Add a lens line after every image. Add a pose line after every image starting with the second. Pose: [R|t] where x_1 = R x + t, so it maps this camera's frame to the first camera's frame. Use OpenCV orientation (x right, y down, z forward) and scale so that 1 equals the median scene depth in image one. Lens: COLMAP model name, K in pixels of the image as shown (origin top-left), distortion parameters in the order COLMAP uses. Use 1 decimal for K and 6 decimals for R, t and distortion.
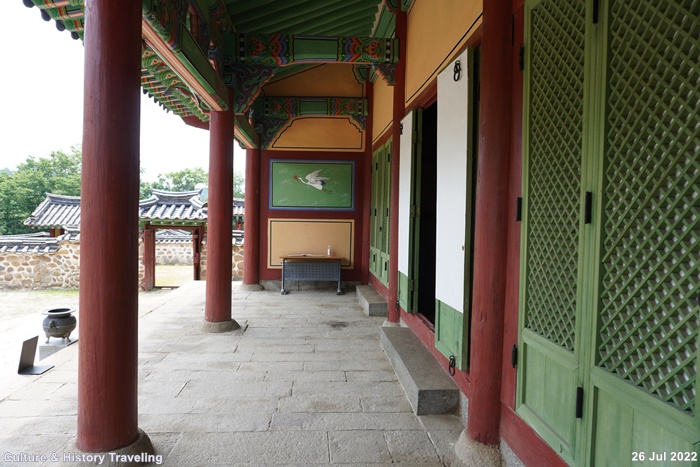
lens RADIAL K [[456.3, 0, 350.0], [0, 456.3, 233.5], [0, 0, 1]] dist [0.001209, 0.000592]
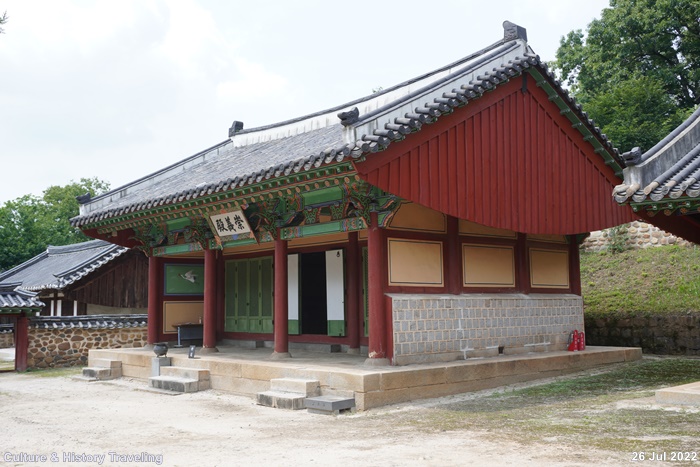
lens RADIAL K [[751.2, 0, 350.0], [0, 751.2, 233.5], [0, 0, 1]] dist [0.006394, 0.005379]
pose [[0.785221, 0.025880, 0.618675, -1.271939], [0.053813, 0.992494, -0.109817, 0.053132], [-0.616873, 0.119523, 0.777934, -1.413538]]
